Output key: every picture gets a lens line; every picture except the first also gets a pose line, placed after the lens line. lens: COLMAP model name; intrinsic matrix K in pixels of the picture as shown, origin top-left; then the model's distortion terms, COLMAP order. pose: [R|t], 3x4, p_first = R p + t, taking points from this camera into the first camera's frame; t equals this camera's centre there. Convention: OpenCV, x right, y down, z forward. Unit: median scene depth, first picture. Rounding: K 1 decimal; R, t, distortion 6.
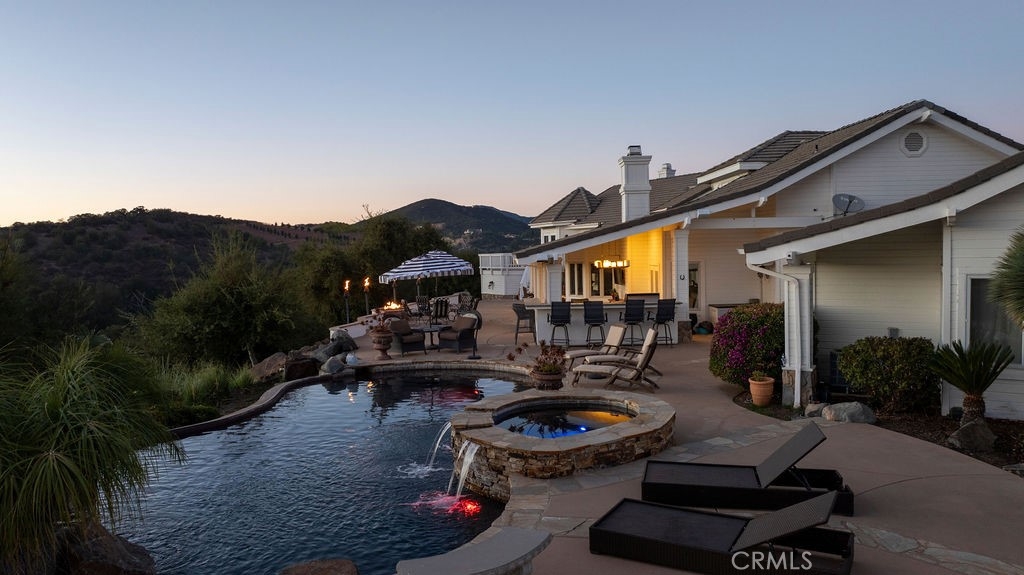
lens RADIAL K [[716.6, 0, 513.8], [0, 716.6, 287.9], [0, 0, 1]] dist [-0.020809, -0.000920]
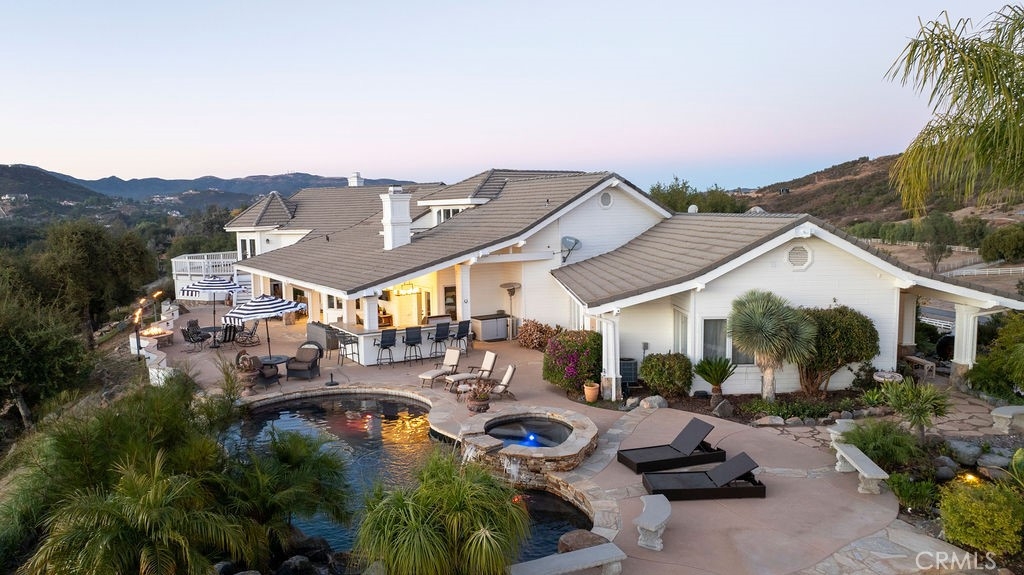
lens RADIAL K [[716.6, 0, 511.5], [0, 716.6, 284.3], [0, 0, 1]] dist [-0.020809, -0.000920]
pose [[0.850650, -0.046171, 0.523701, -0.556931], [0.025981, 0.998611, 0.045840, -0.153679], [-0.525090, -0.025388, 0.850668, -0.220003]]
